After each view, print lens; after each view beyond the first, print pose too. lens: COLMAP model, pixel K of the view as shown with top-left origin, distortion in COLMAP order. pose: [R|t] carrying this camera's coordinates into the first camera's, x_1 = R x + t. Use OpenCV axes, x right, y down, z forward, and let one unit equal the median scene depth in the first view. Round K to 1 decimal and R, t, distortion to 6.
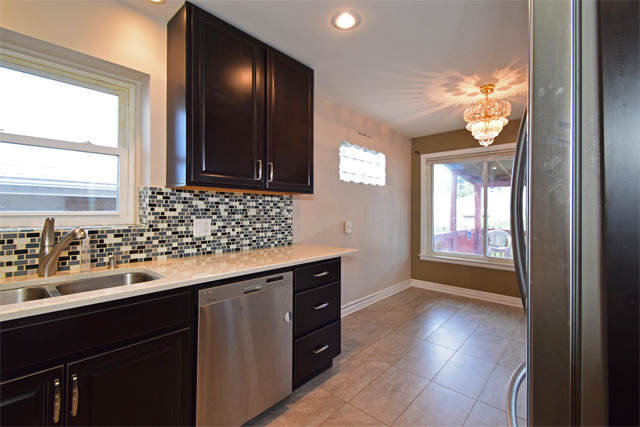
lens RADIAL K [[284.9, 0, 321.7], [0, 284.9, 207.4], [0, 0, 1]] dist [0.030220, -0.000199]
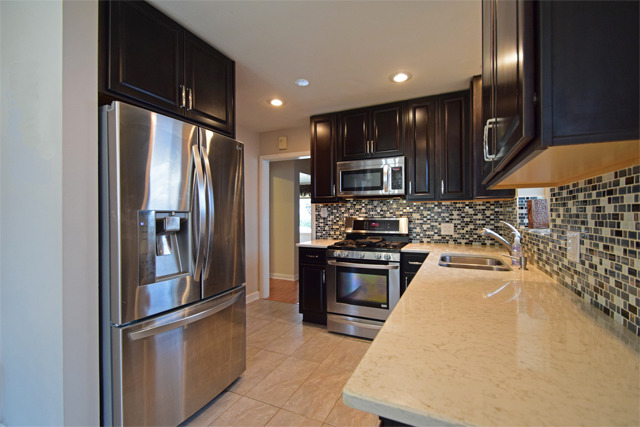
lens RADIAL K [[284.9, 0, 323.5], [0, 284.9, 215.9], [0, 0, 1]] dist [0.030220, -0.000199]
pose [[-0.955368, 0.003179, -0.295401, 0.228401], [0.006600, 0.999922, -0.010582, 0.010733], [0.295345, -0.012059, -0.955315, 1.304187]]
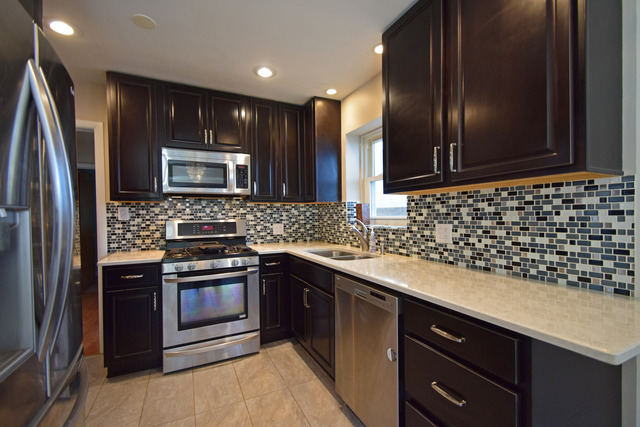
lens RADIAL K [[284.9, 0, 316.0], [0, 284.9, 218.3], [0, 0, 1]] dist [0.030220, -0.000199]
pose [[-0.385692, 0.013955, -0.922522, 0.539157], [0.026404, 0.999643, 0.004082, 0.006810], [0.922249, -0.022784, -0.385923, 0.898990]]
